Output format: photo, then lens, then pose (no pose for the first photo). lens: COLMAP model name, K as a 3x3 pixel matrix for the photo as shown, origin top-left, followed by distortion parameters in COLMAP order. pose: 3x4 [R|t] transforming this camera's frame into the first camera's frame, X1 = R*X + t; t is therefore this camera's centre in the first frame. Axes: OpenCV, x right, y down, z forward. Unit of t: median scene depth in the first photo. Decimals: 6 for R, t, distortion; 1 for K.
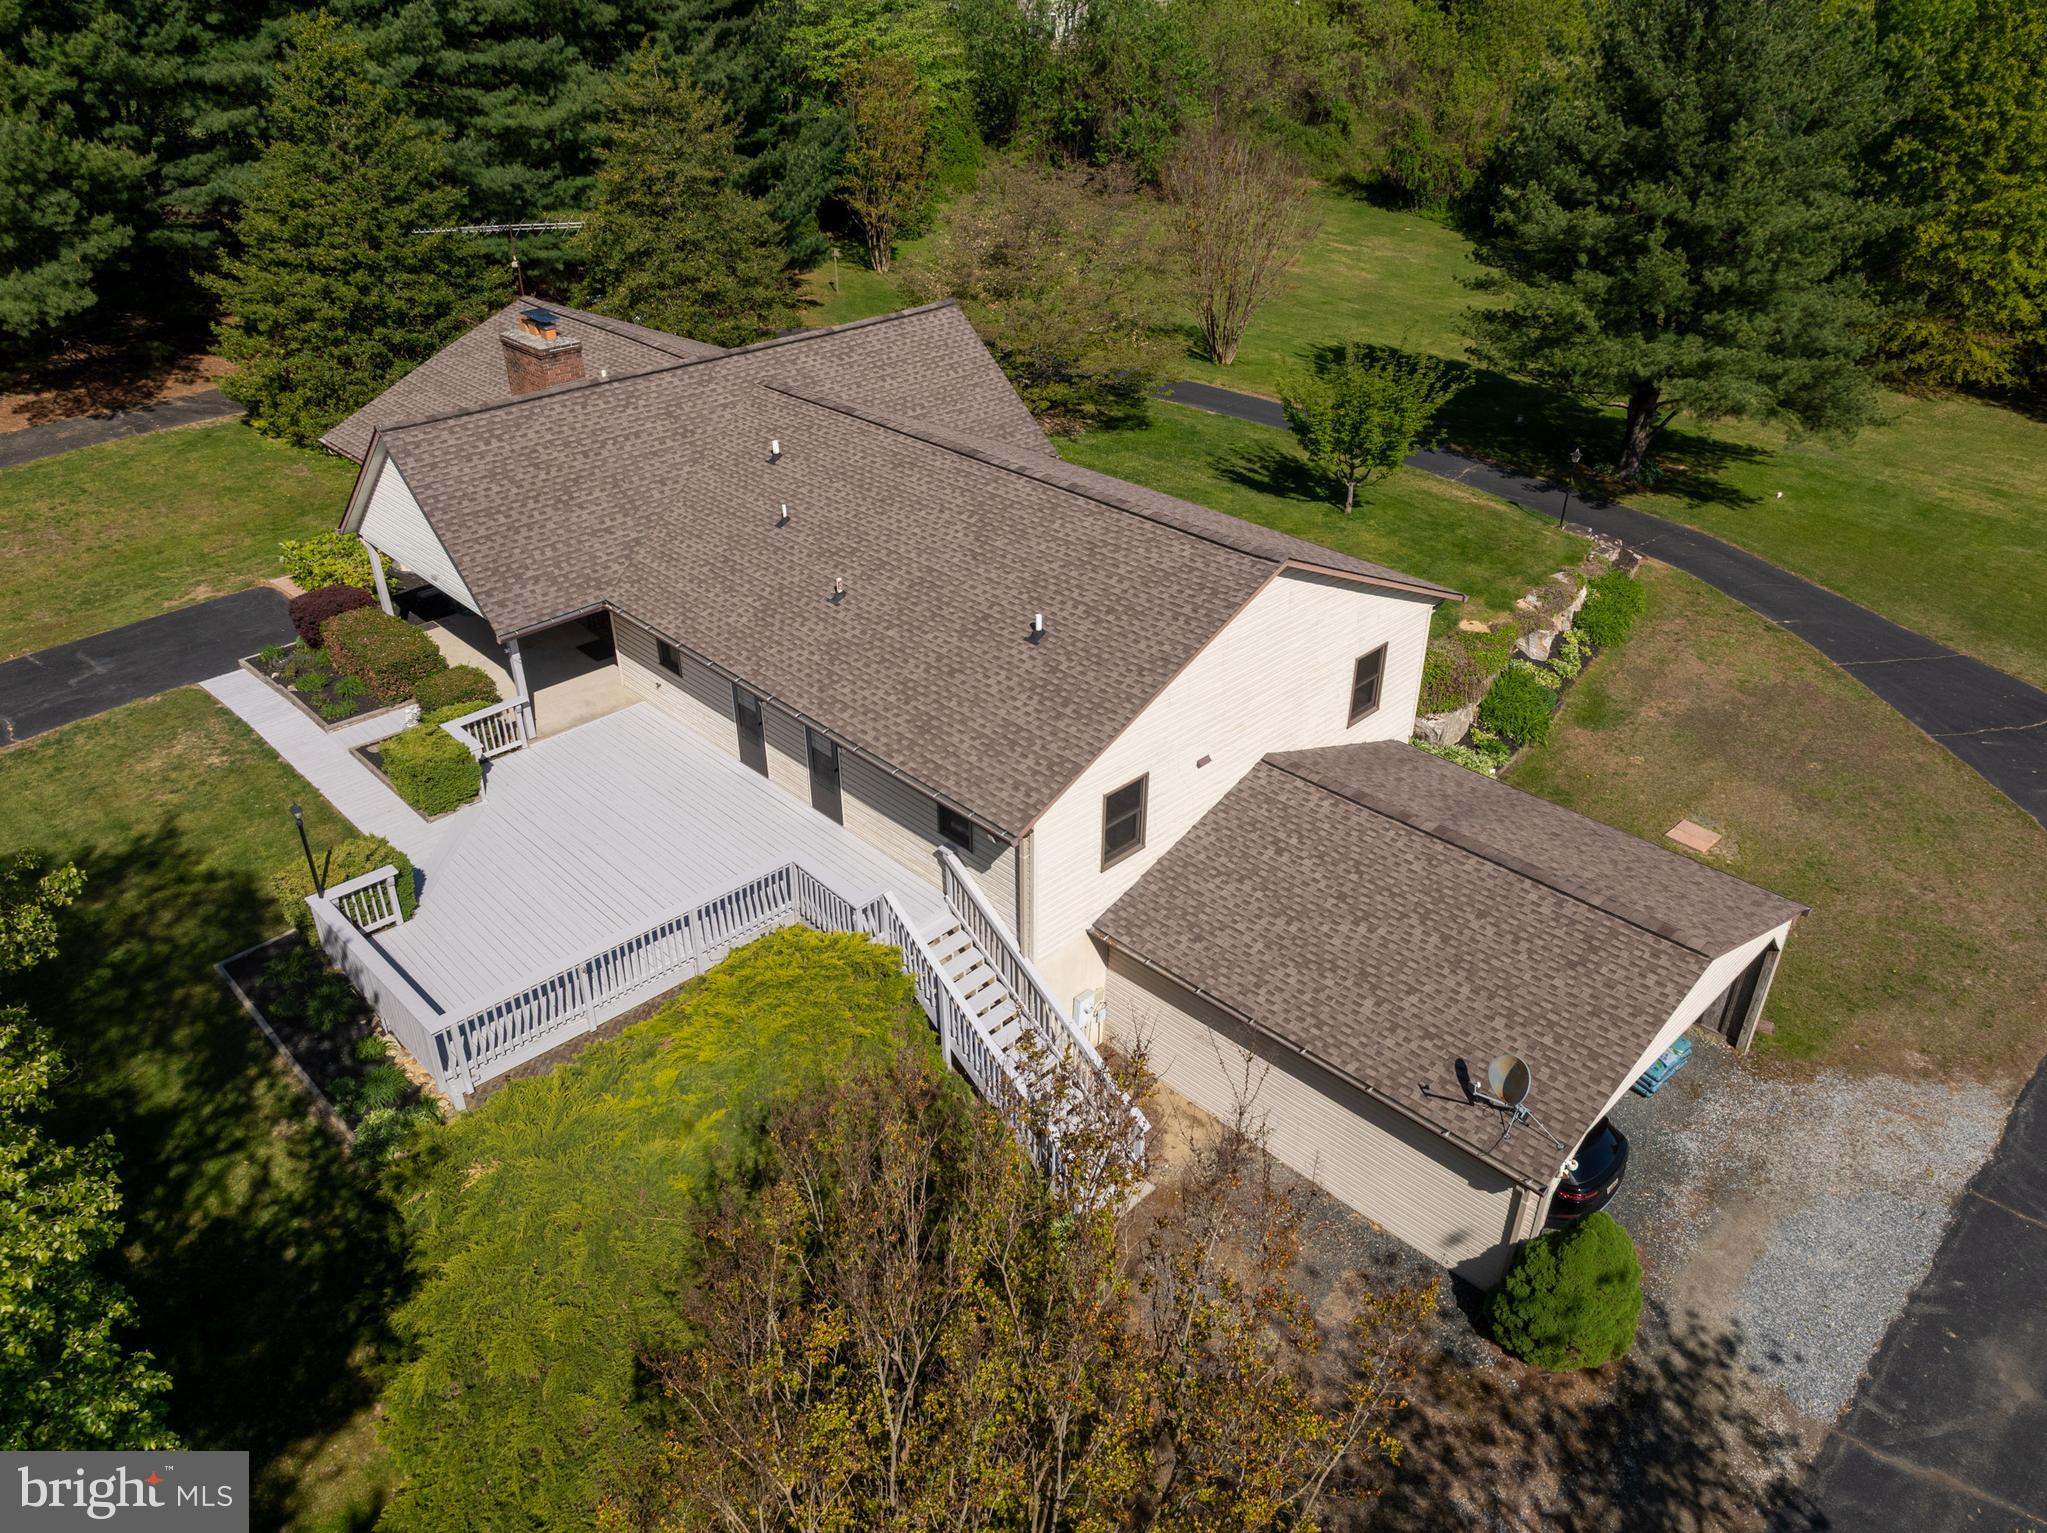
lens RADIAL K [[1442.2, 0, 1018.2], [0, 1442.2, 771.7], [0, 0, 1]] dist [-0.026917, 0.014358]
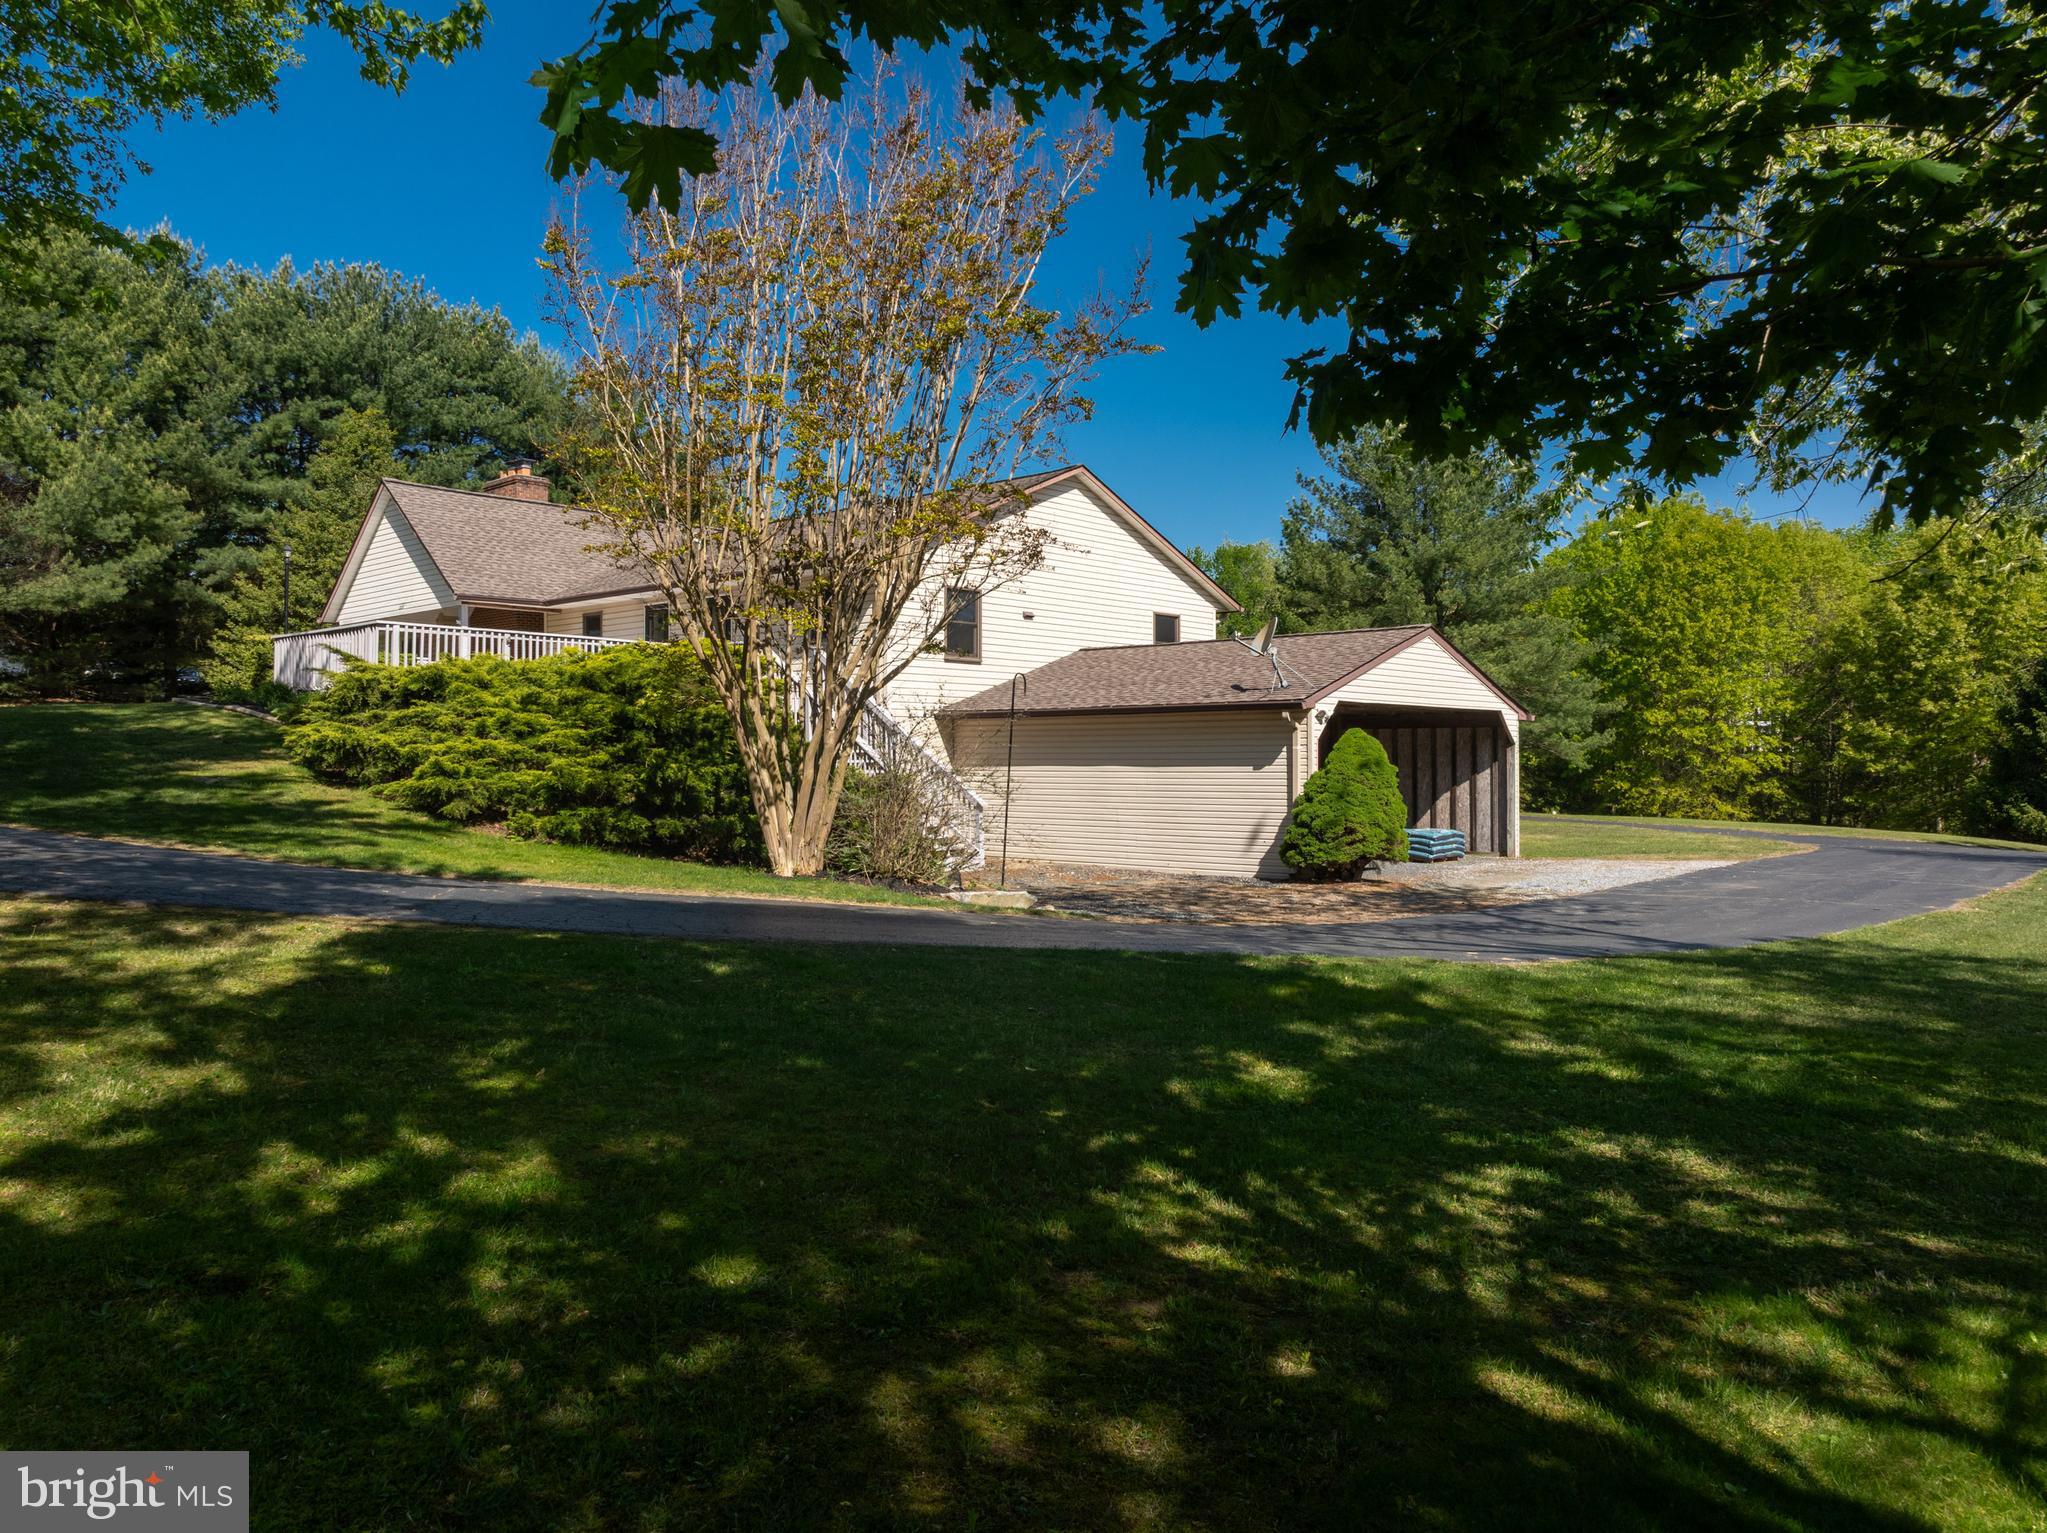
lens RADIAL K [[1442.2, 0, 1024.2], [0, 1442.2, 768.4], [0, 0, 1]] dist [-0.026917, 0.014358]
pose [[0.997689, -0.002416, 0.067901, 0.025689], [0.037589, 0.852127, -0.521983, 0.448817], [-0.056600, 0.523329, 0.850249, 0.012897]]
